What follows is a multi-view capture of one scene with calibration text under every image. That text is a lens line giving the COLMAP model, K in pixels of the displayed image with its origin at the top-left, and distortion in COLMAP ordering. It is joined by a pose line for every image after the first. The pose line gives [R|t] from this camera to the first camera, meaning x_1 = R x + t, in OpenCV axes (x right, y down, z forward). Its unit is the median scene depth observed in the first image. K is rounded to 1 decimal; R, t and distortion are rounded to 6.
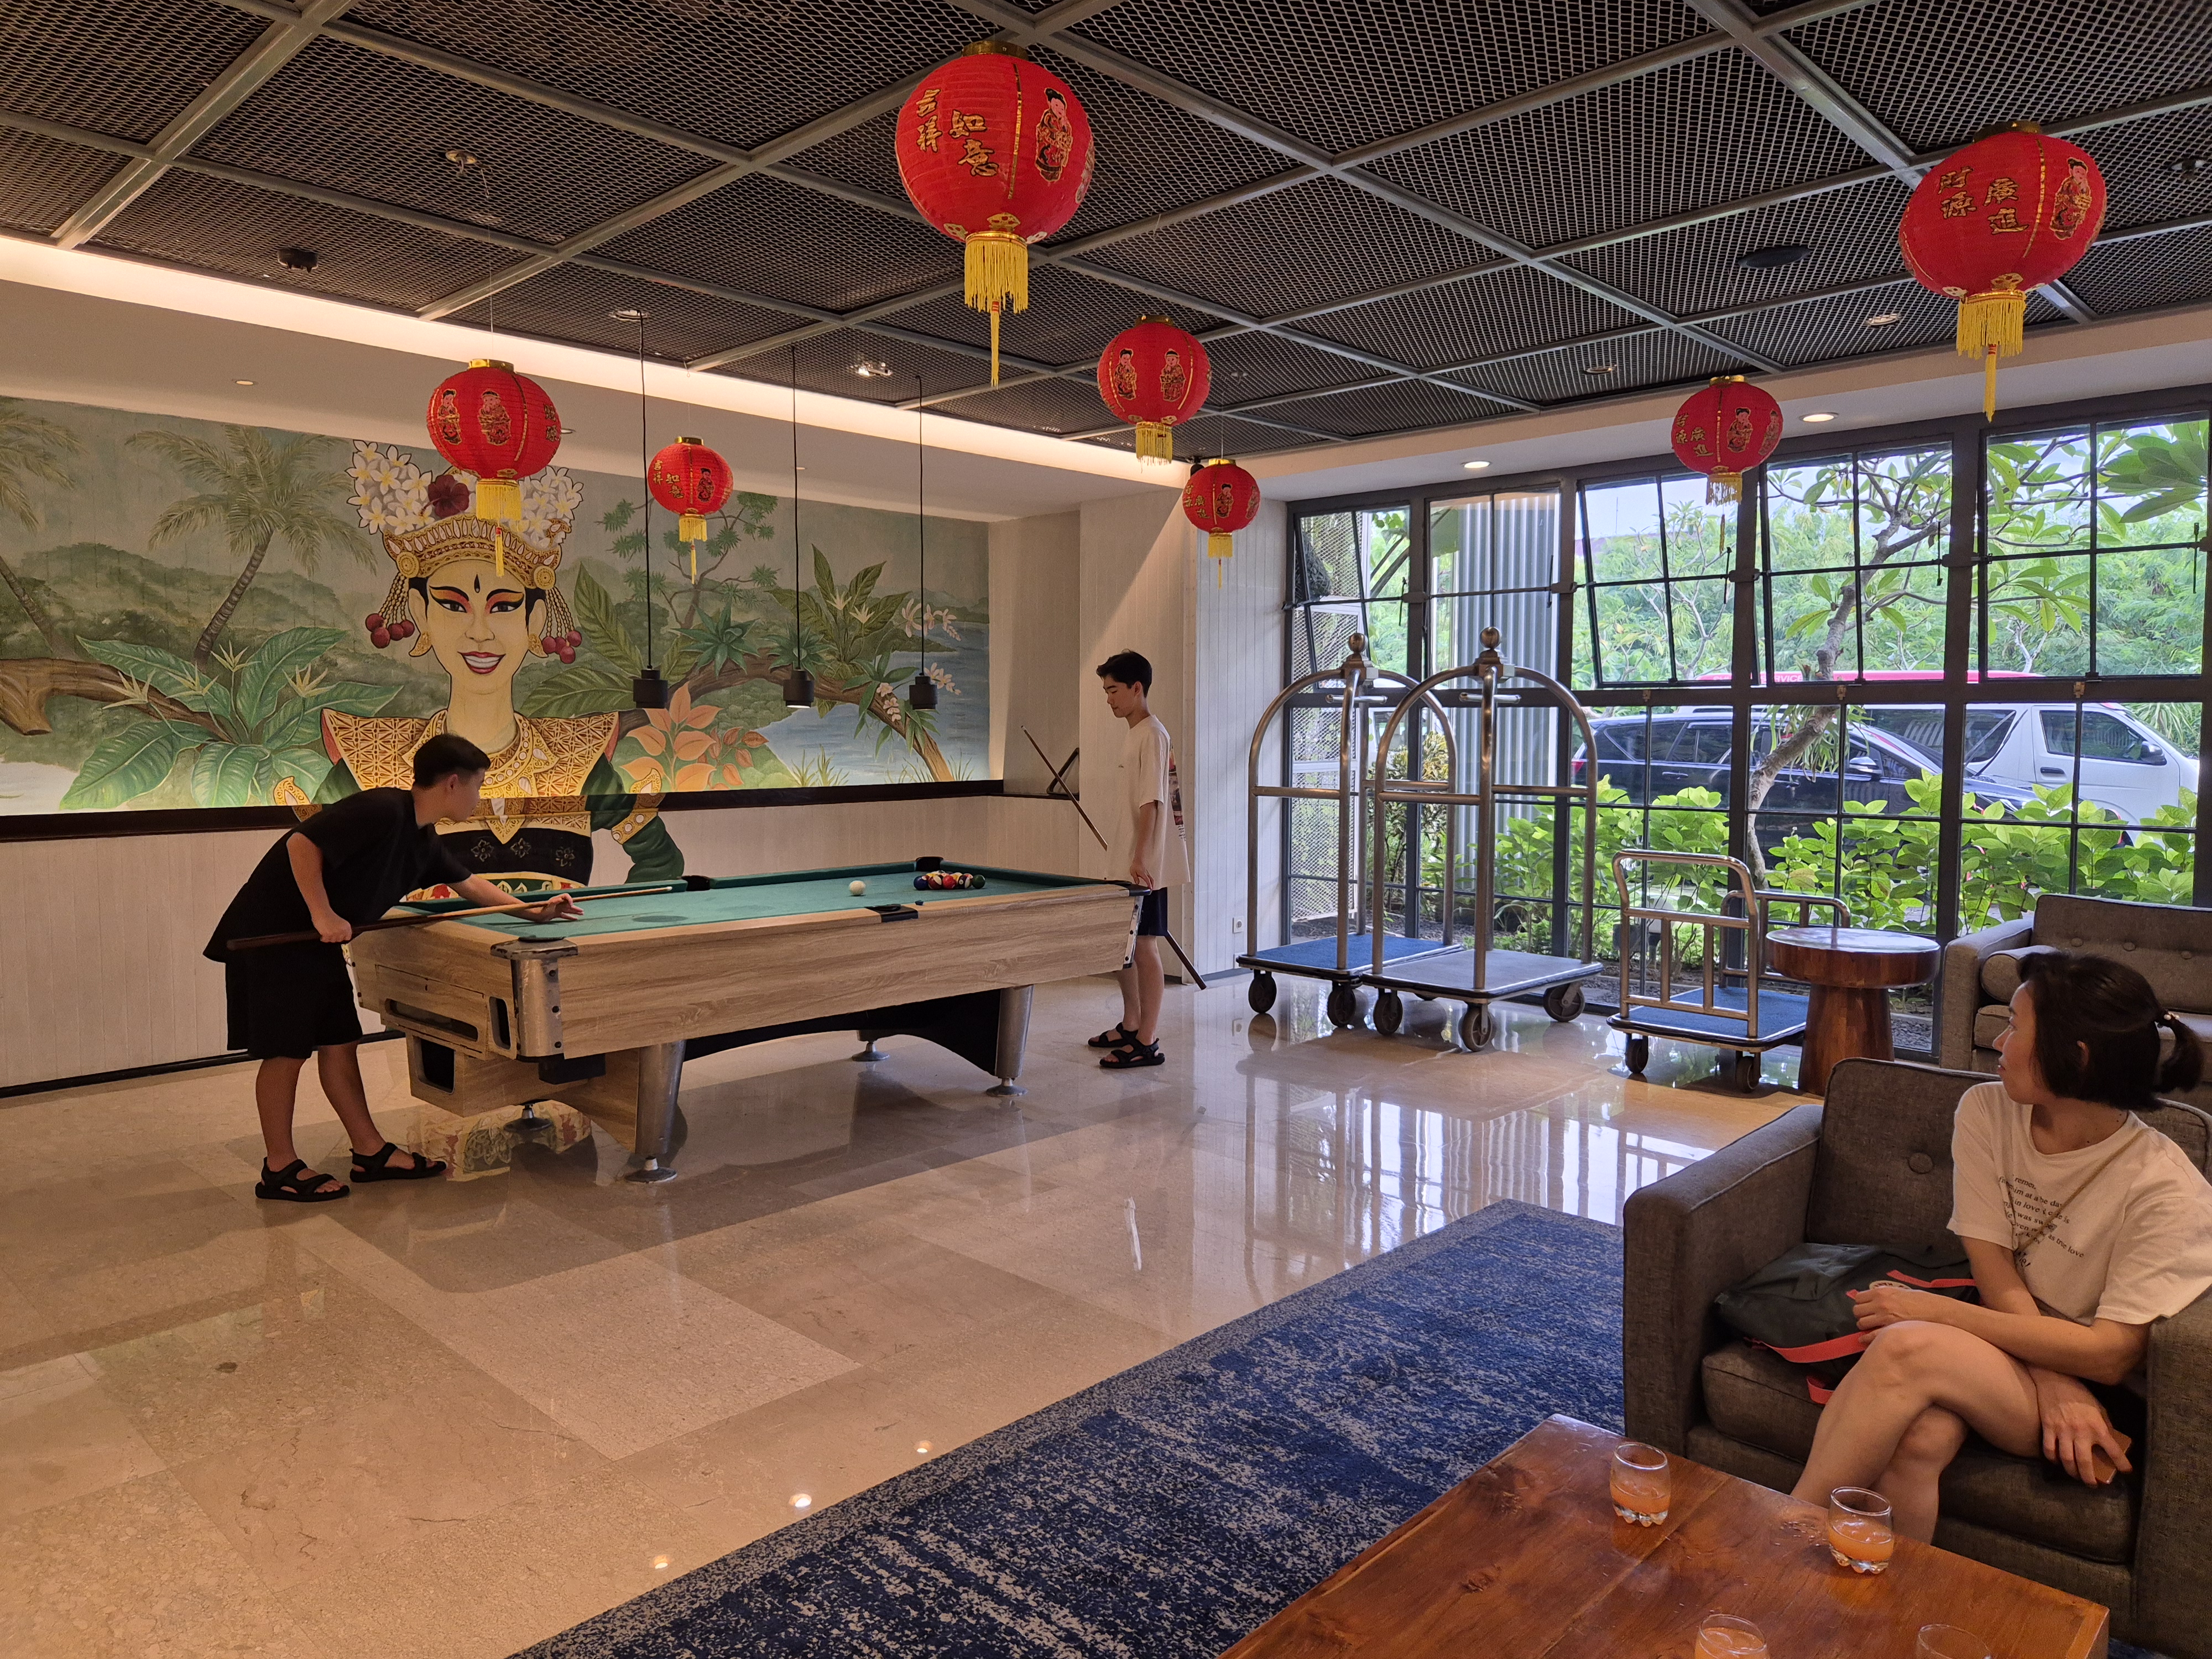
lens RADIAL K [[1447.8, 0, 1106.0], [0, 1447.8, 829.5], [0, 0, 1]] dist [-0.003354, -0.001684]
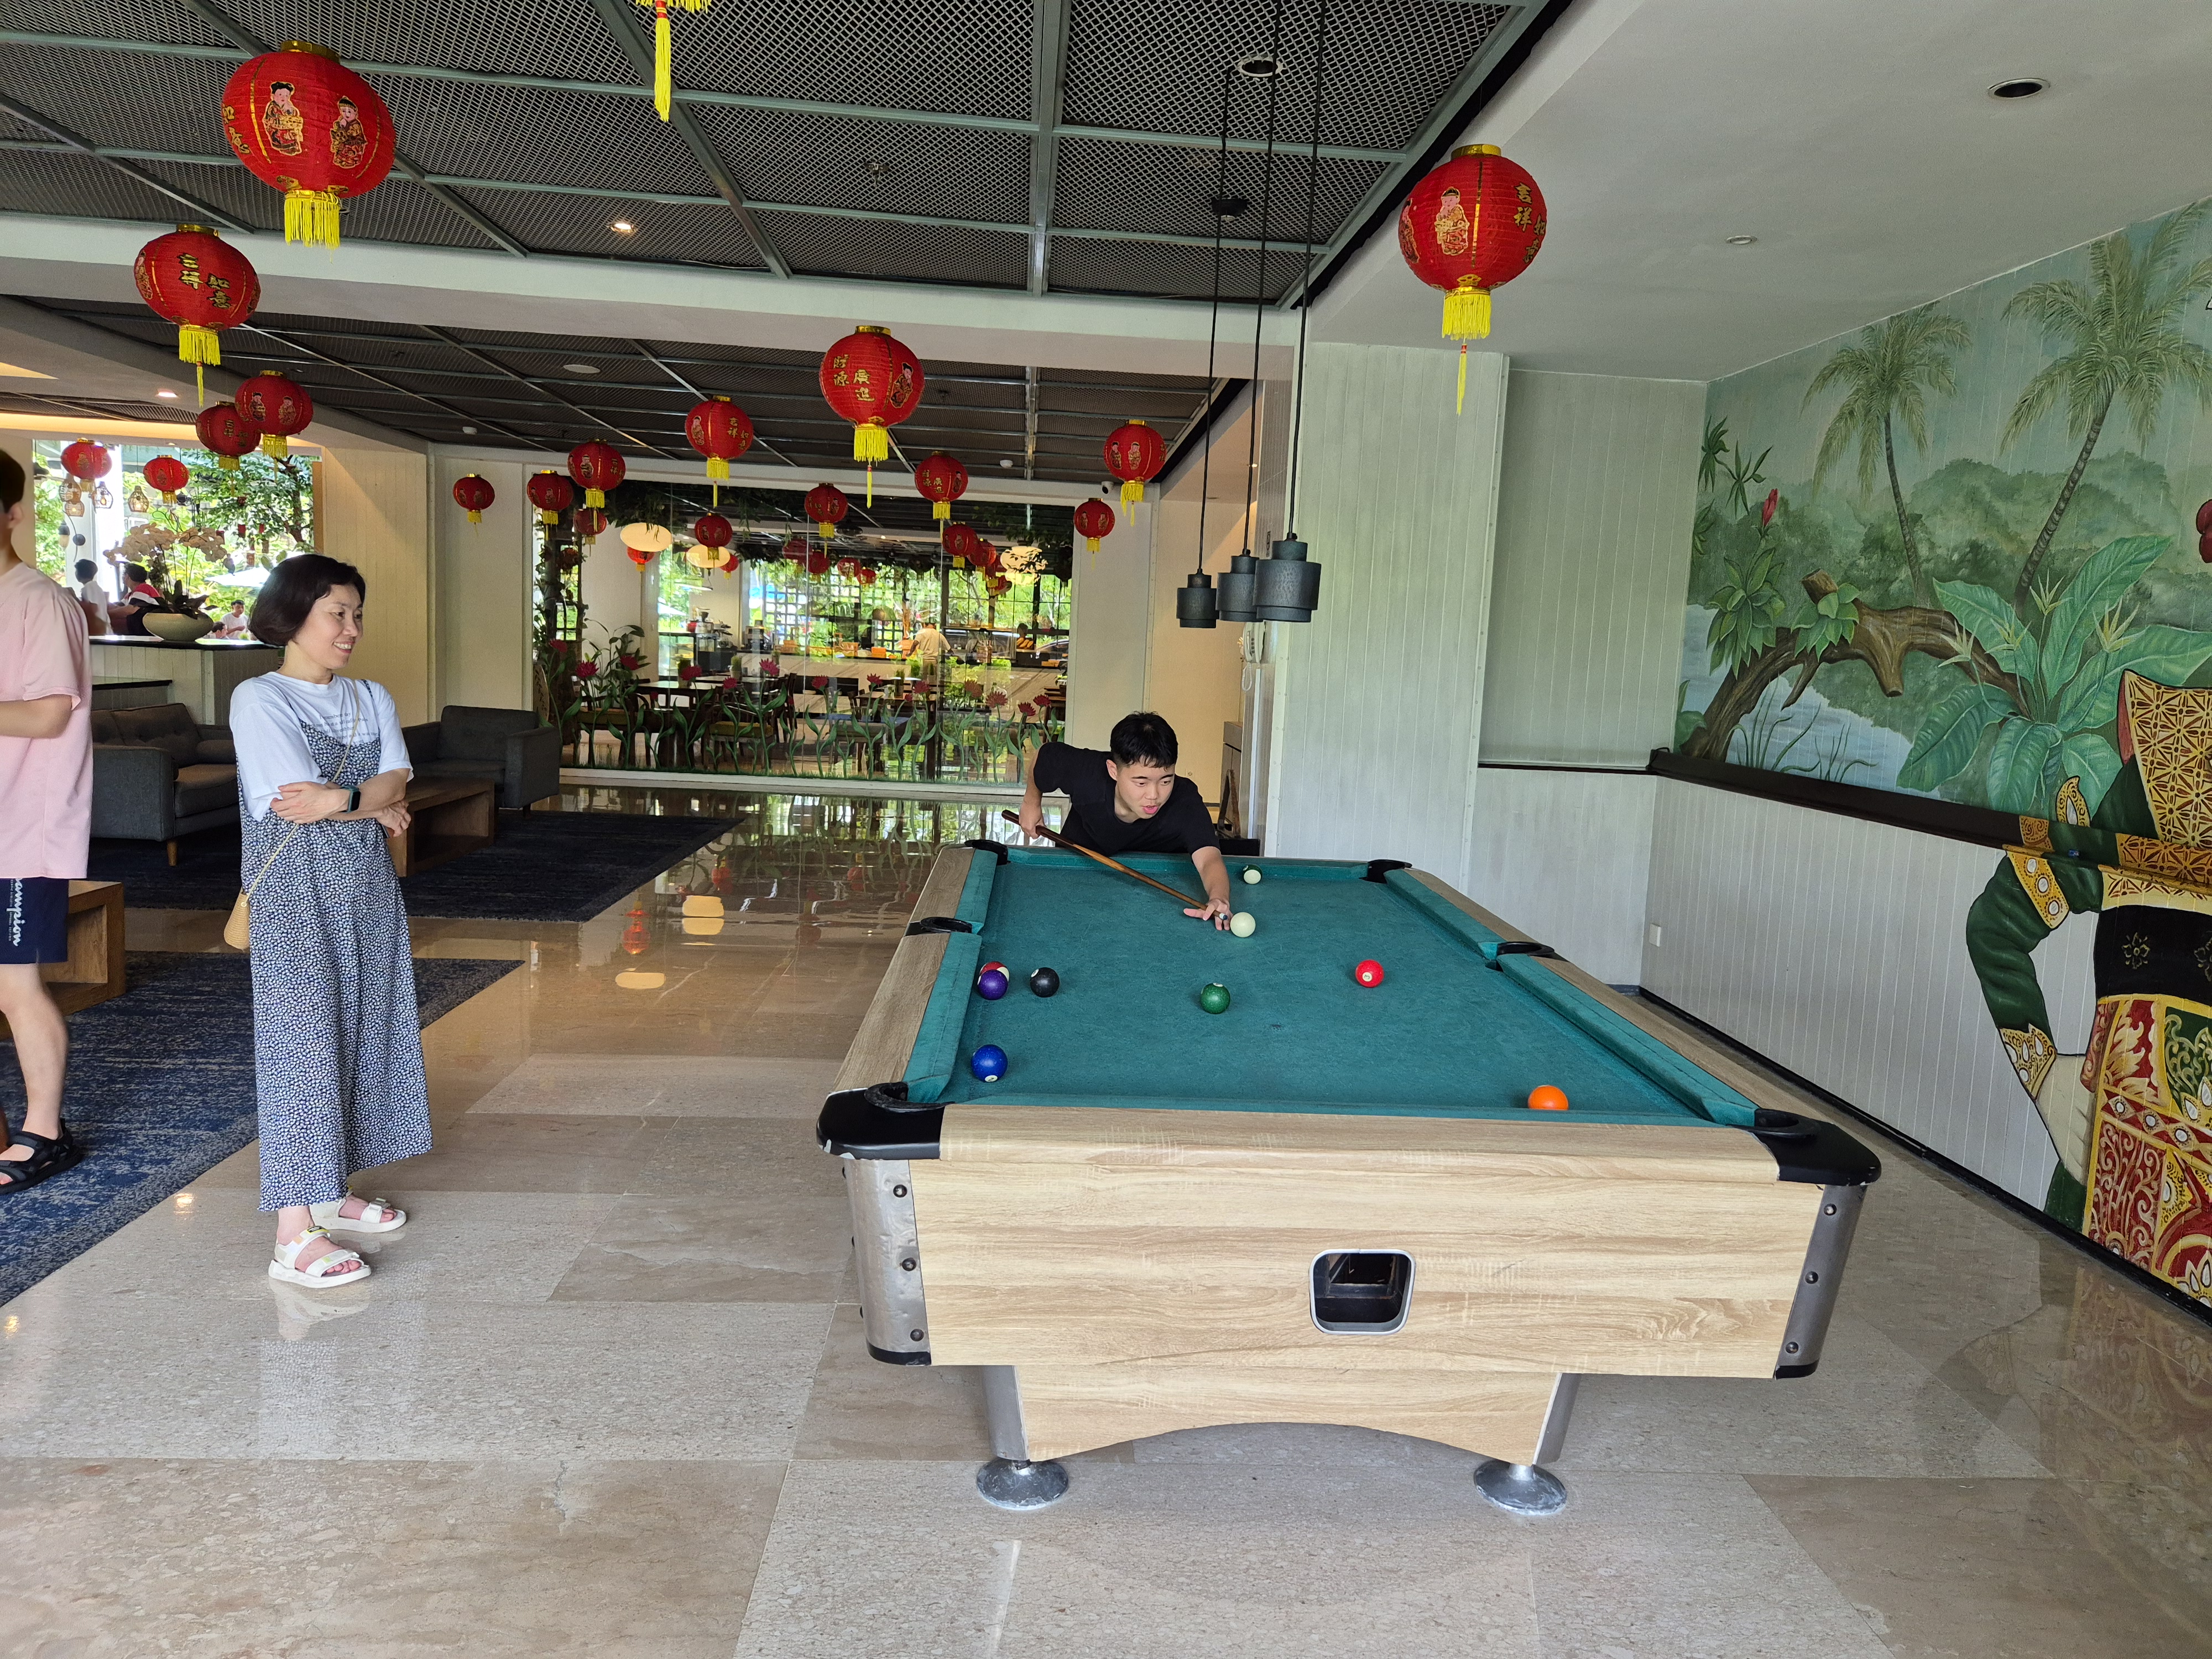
lens RADIAL K [[1447.8, 0, 1106.0], [0, 1447.8, 829.5], [0, 0, 1]] dist [-0.003354, -0.001684]
pose [[-0.657729, 0.056737, -0.751115, 0.208646], [-0.112819, 0.978491, 0.172704, -0.078986], [0.744758, 0.198332, -0.637181, 1.141259]]
